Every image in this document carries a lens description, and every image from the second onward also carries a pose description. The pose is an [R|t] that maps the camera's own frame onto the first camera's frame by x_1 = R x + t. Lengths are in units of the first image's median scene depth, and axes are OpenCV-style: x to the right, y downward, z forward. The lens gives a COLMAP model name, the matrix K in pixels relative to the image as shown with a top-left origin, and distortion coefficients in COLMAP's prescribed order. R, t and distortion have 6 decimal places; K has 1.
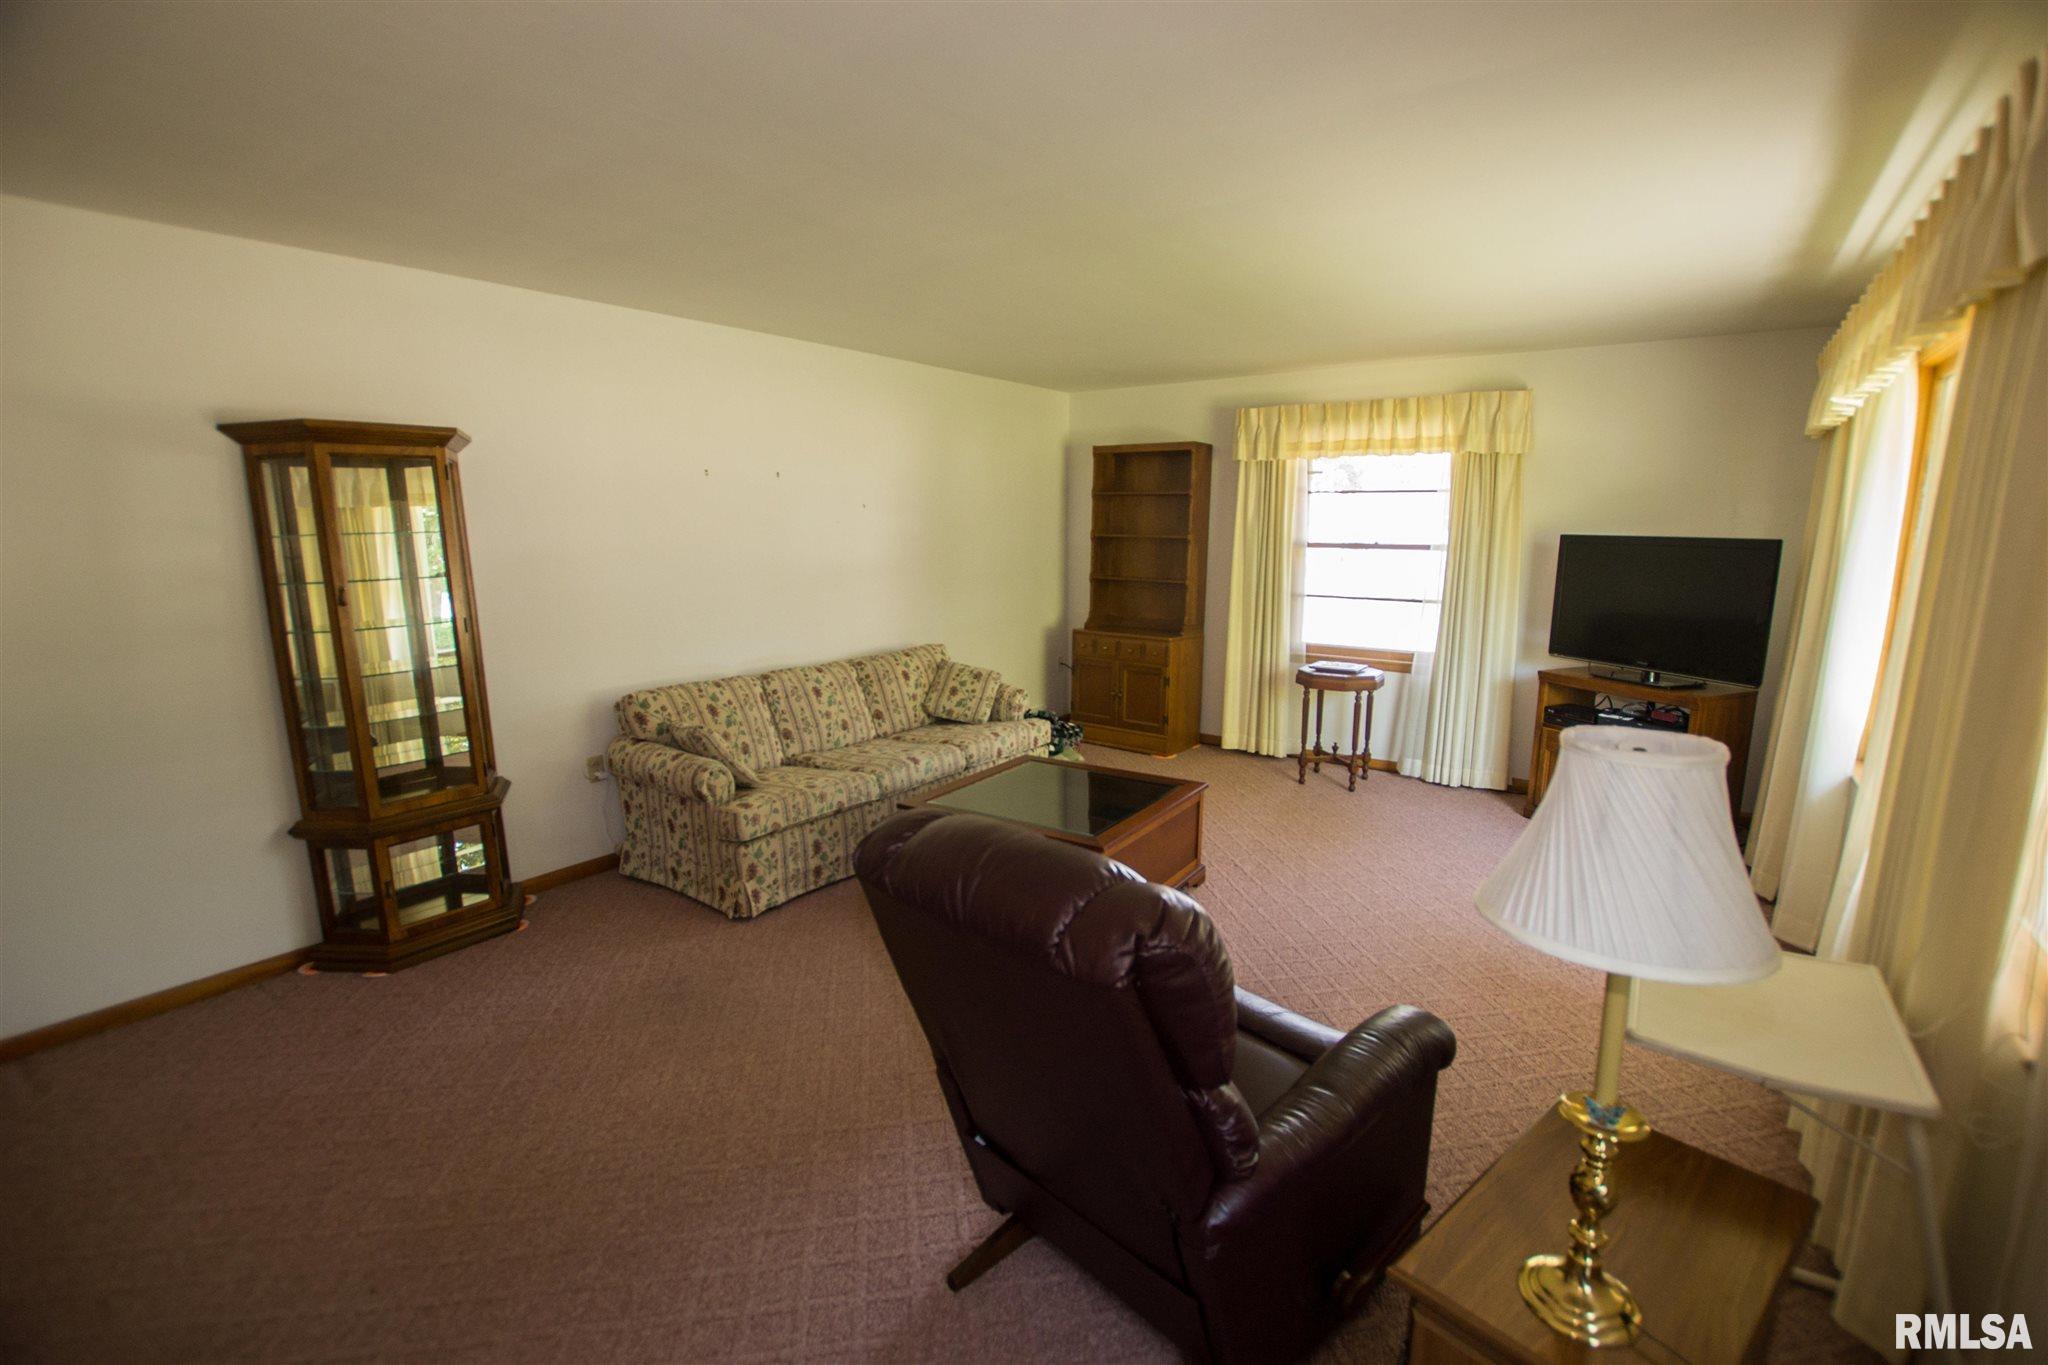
lens RADIAL K [[918.5, 0, 1031.5], [0, 918.5, 685.1], [0, 0, 1]] dist [-0.023948, 0.000202]
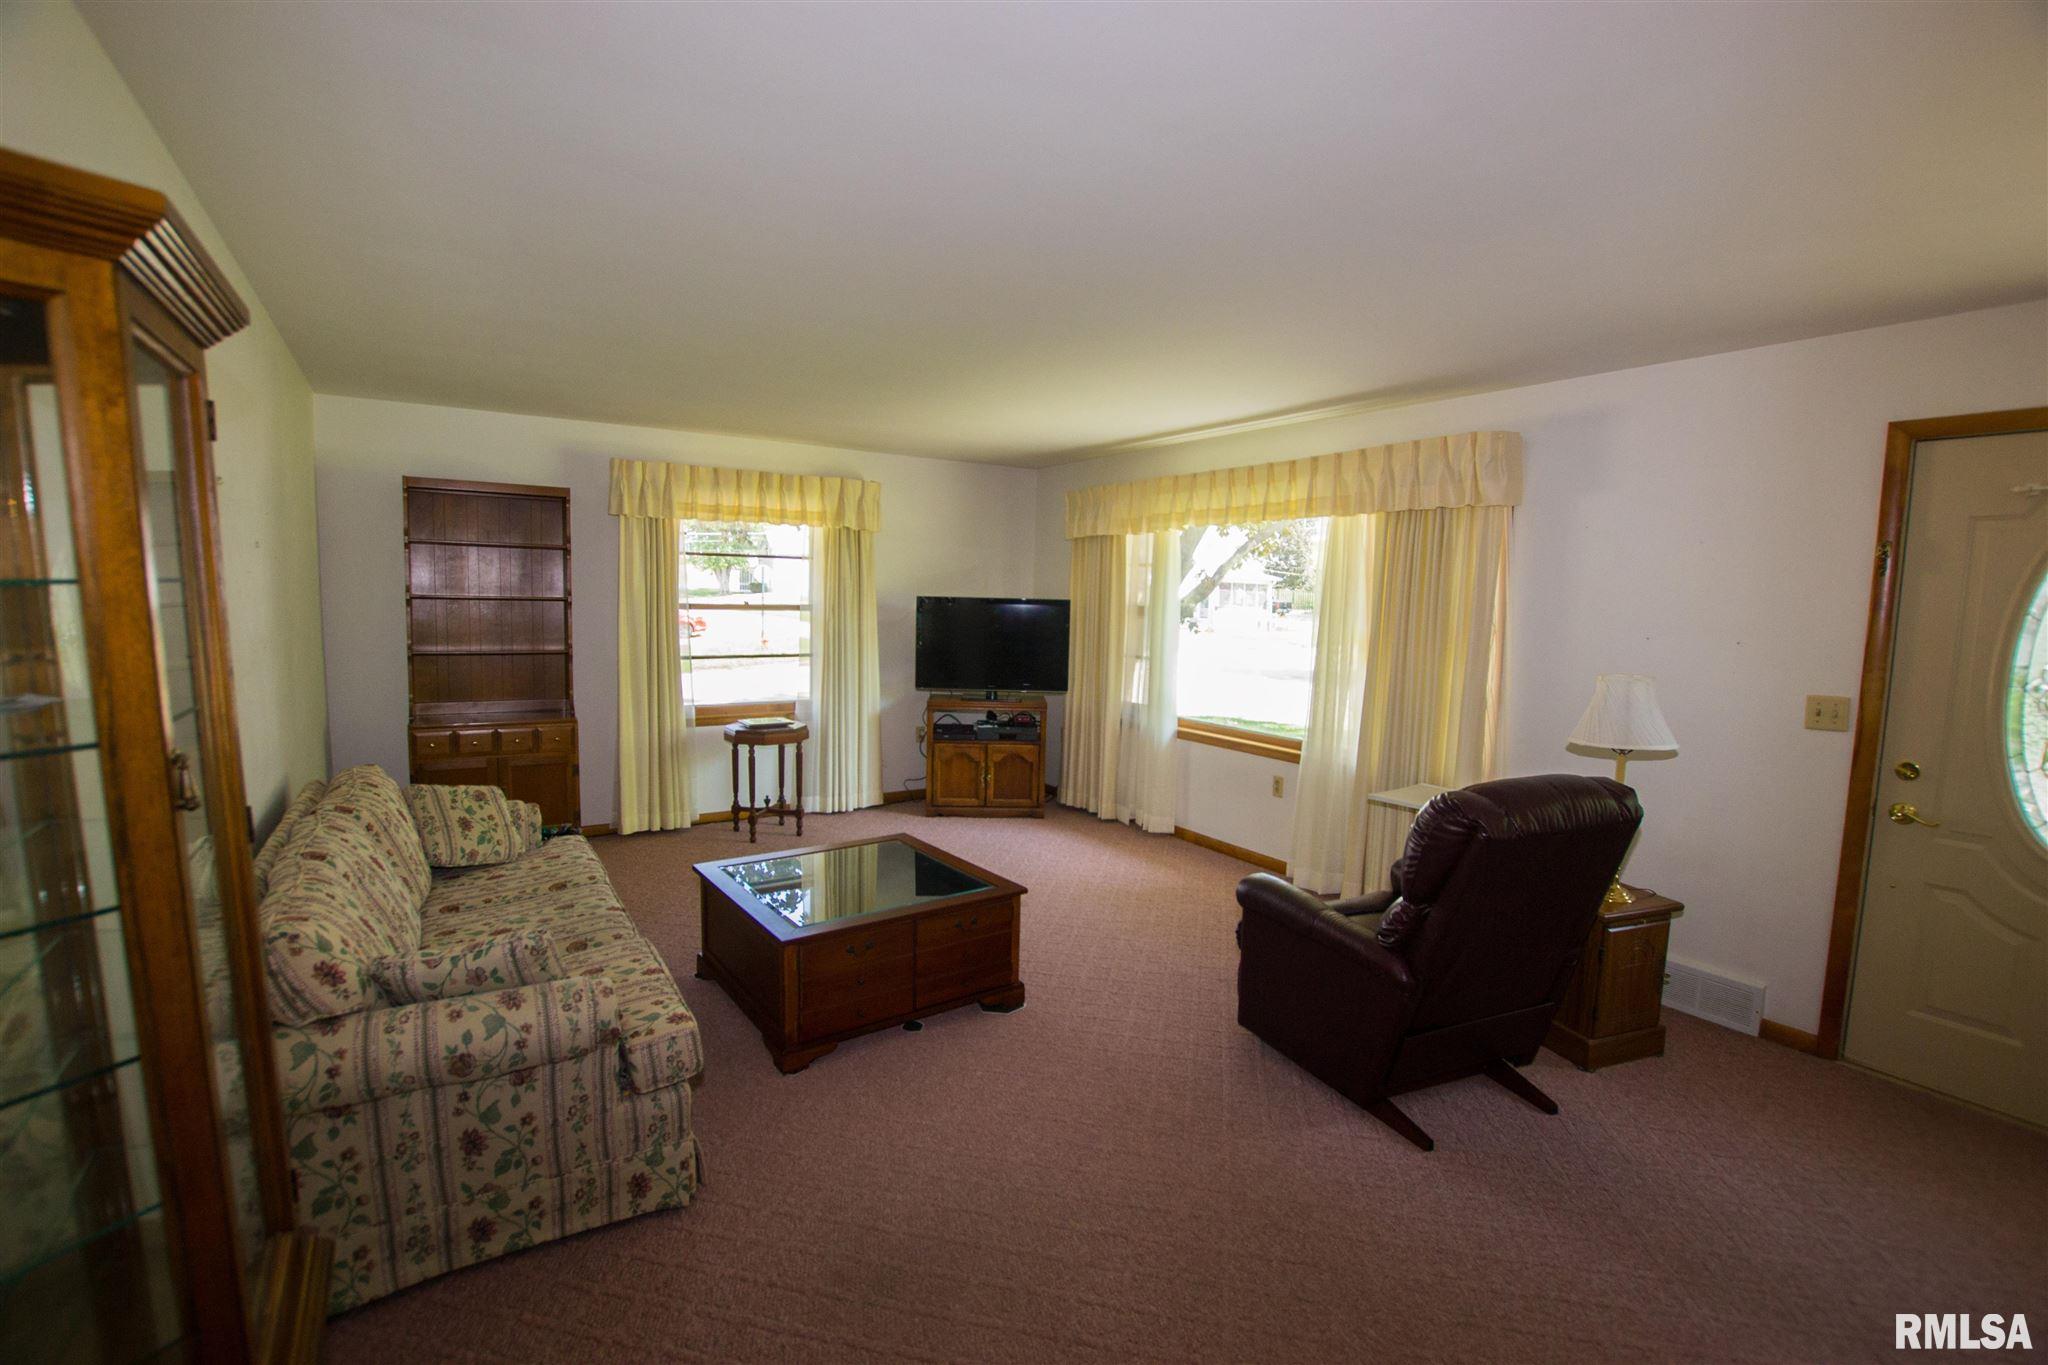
lens RADIAL K [[904.0, 0, 1024.0], [0, 904.0, 682.5], [0, 0, 1]] dist [-0.026517, -0.000062]
pose [[0.380568, -0.085598, 0.920783, -0.516539], [0.148888, 0.988388, 0.030347, -0.054515], [-0.912689, 0.125544, 0.388893, 0.343000]]
